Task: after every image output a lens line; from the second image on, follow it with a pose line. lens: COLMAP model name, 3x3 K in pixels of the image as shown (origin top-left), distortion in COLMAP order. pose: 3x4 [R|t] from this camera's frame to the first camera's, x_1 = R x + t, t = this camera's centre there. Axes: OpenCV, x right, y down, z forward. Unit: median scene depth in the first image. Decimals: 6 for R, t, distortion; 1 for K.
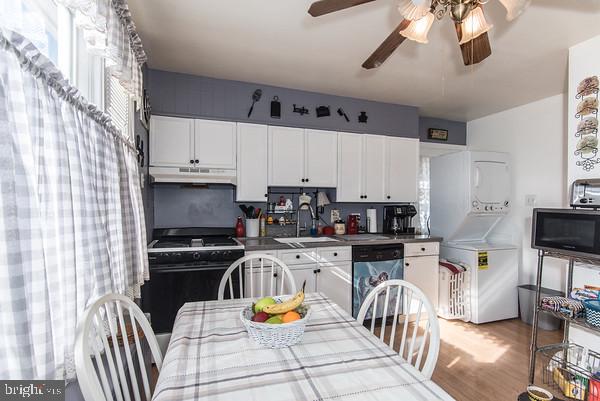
lens RADIAL K [[306.5, 0, 299.4], [0, 306.5, 202.7], [0, 0, 1]] dist [0.002691, 0.005619]
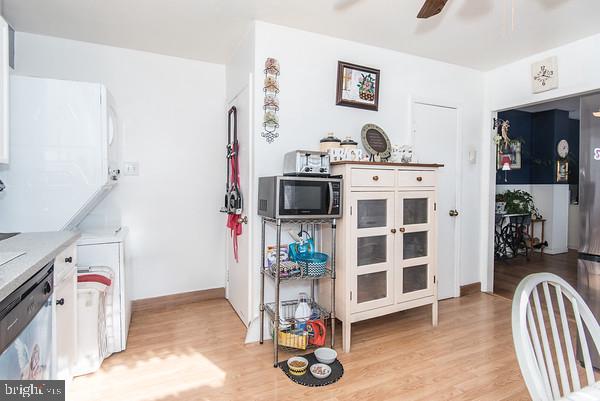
lens RADIAL K [[306.5, 0, 300.5], [0, 306.5, 194.3], [0, 0, 1]] dist [0.002691, 0.005619]
pose [[-0.118831, -0.012715, 0.992833, -0.136298], [-0.026609, 0.999600, 0.009617, 0.054354], [-0.992558, -0.025275, -0.119122, 0.846847]]
